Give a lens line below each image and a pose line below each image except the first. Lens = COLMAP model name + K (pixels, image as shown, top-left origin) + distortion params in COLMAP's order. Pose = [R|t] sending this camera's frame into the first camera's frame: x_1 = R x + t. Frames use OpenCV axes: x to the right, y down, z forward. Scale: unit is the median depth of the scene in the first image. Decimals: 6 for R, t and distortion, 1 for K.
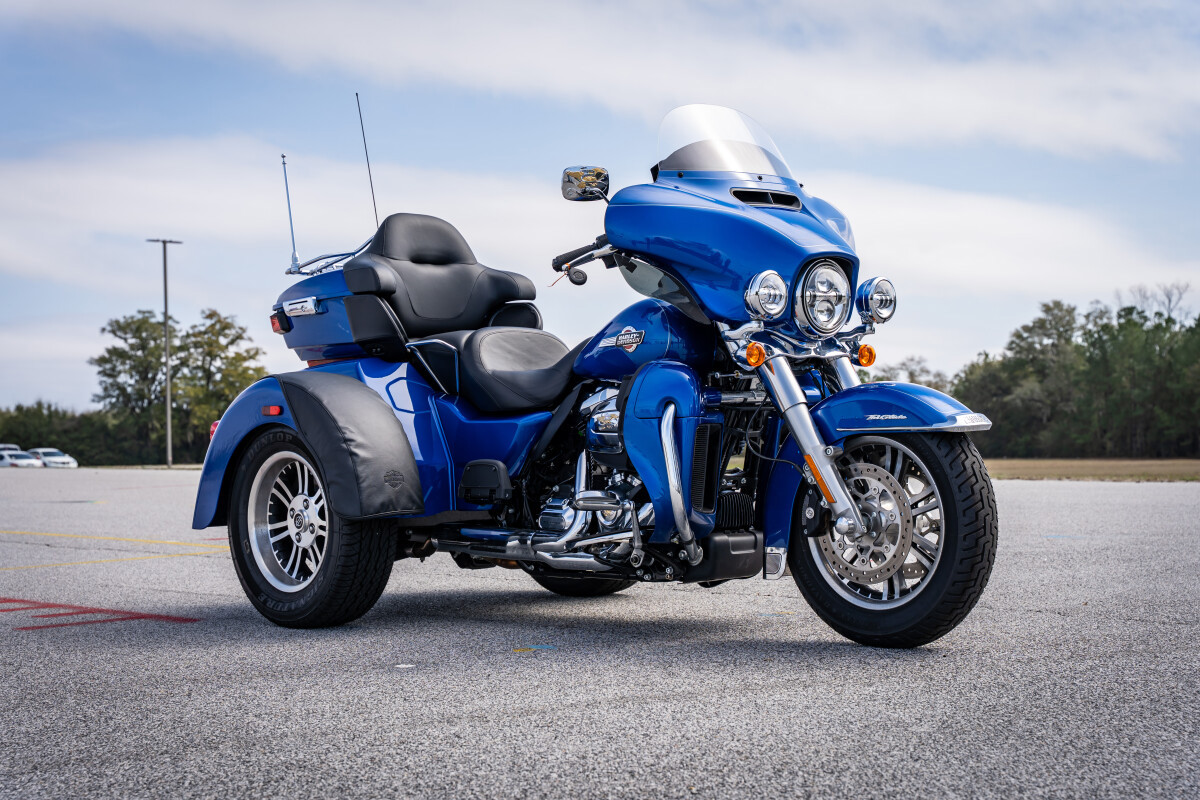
lens RADIAL K [[1776.6, 0, 601.3], [0, 1776.6, 400.1], [0, 0, 1]] dist [0.114371, 0.000000]
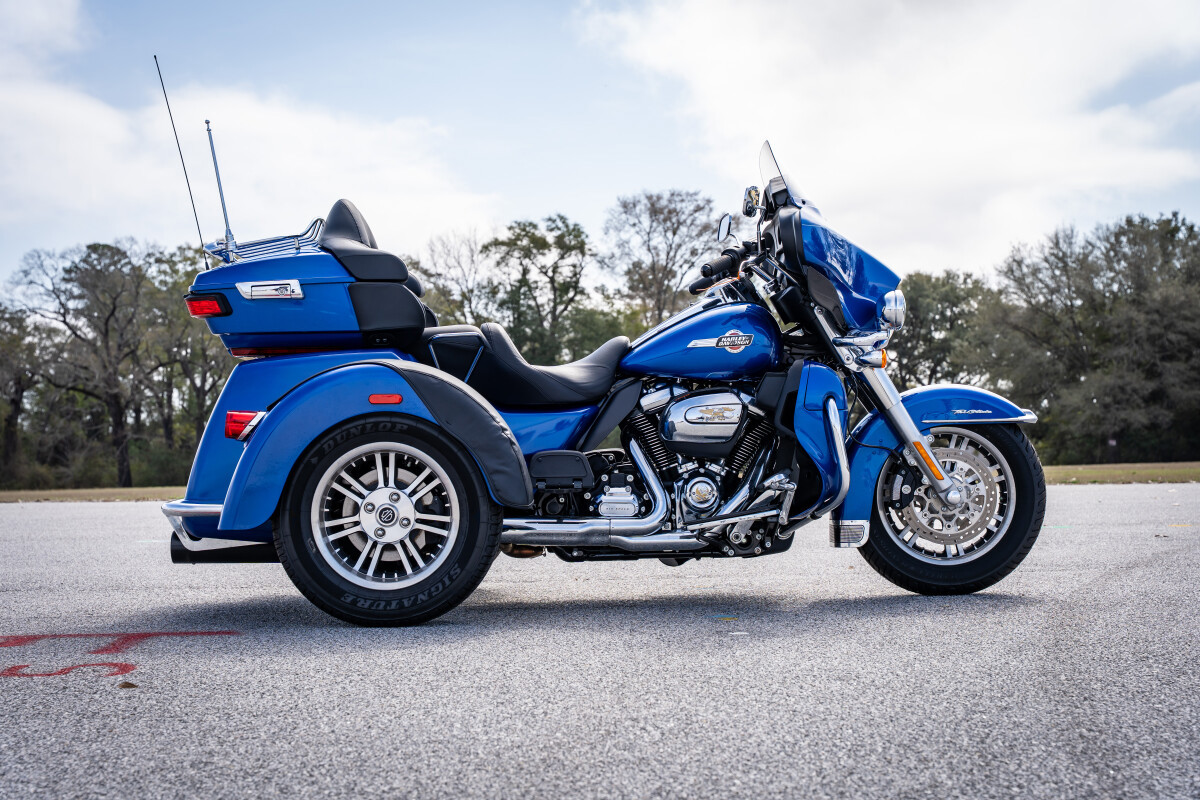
lens RADIAL K [[1958.8, 0, 604.2], [0, 1958.8, 399.0], [0, 0, 1]] dist [0.029438, 0.000000]
pose [[0.680047, 0.024582, 0.732756, -0.953886], [-0.006271, 0.999596, -0.027715, 0.037419], [-0.733141, 0.014252, 0.679927, 0.220629]]
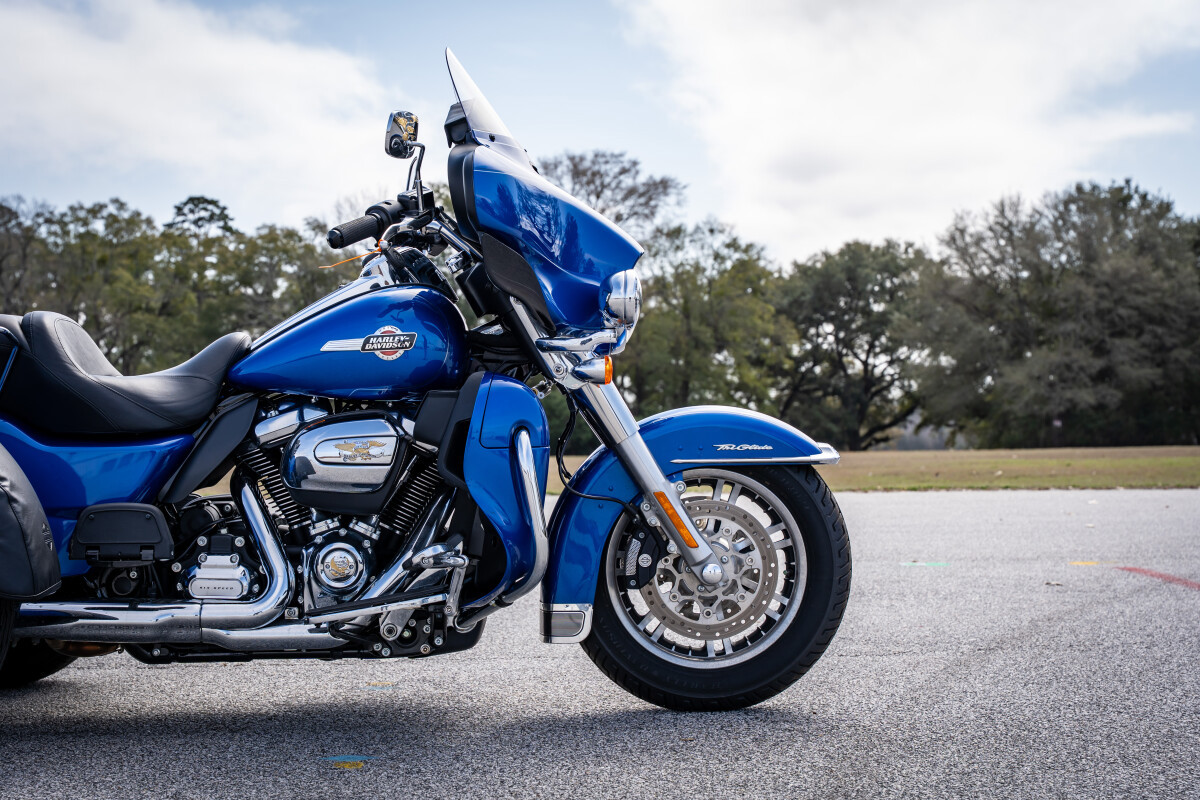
lens RADIAL K [[2029.0, 0, 567.2], [0, 2029.0, 429.1], [0, 0, 1]] dist [0.031540, 0.000000]
pose [[0.670356, 0.008272, 0.741993, -0.582179], [-0.014008, 0.999901, 0.001509, 0.000333], [-0.741907, -0.011405, 0.670406, 0.362855]]
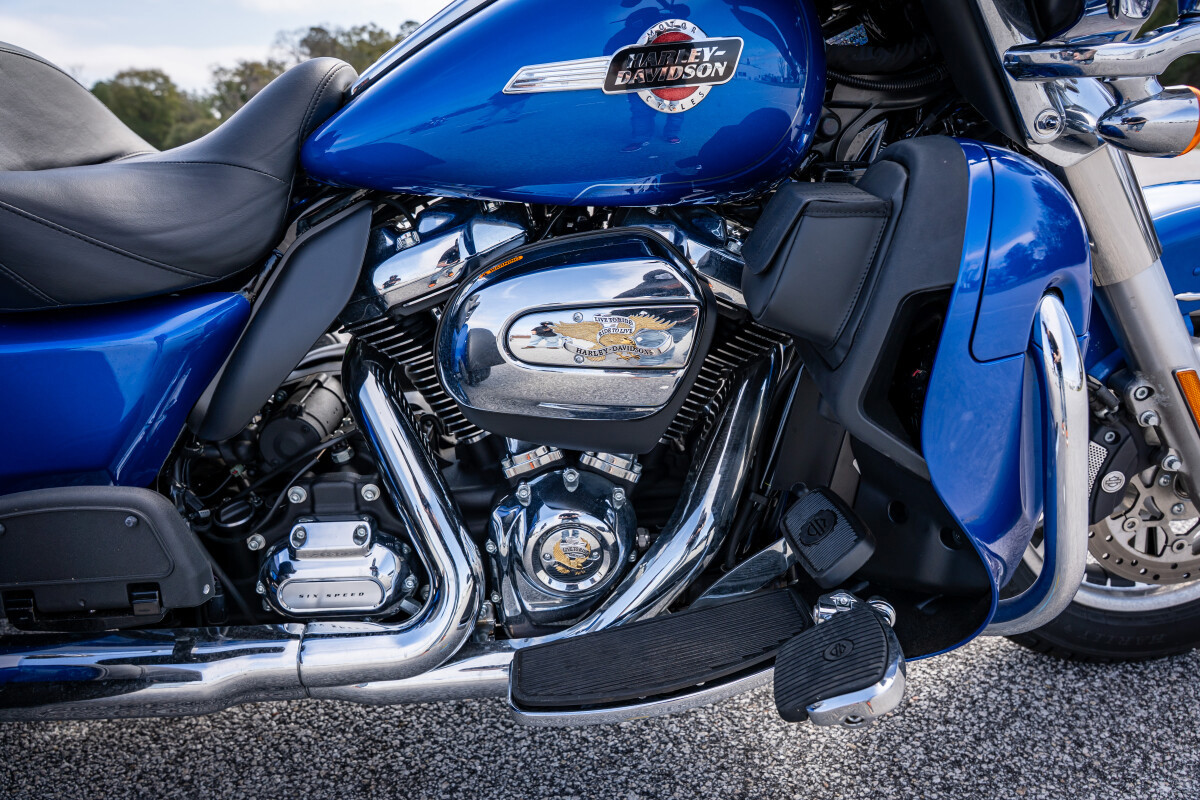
lens RADIAL K [[796.1, 0, 601.1], [0, 796.1, 401.1], [0, 0, 1]] dist [-0.003504, 0.001732]
pose [[0.647214, -0.259890, 0.716639, -0.106044], [0.014550, 0.944131, 0.329250, -0.025364], [-0.762169, -0.202668, 0.614836, 0.920600]]
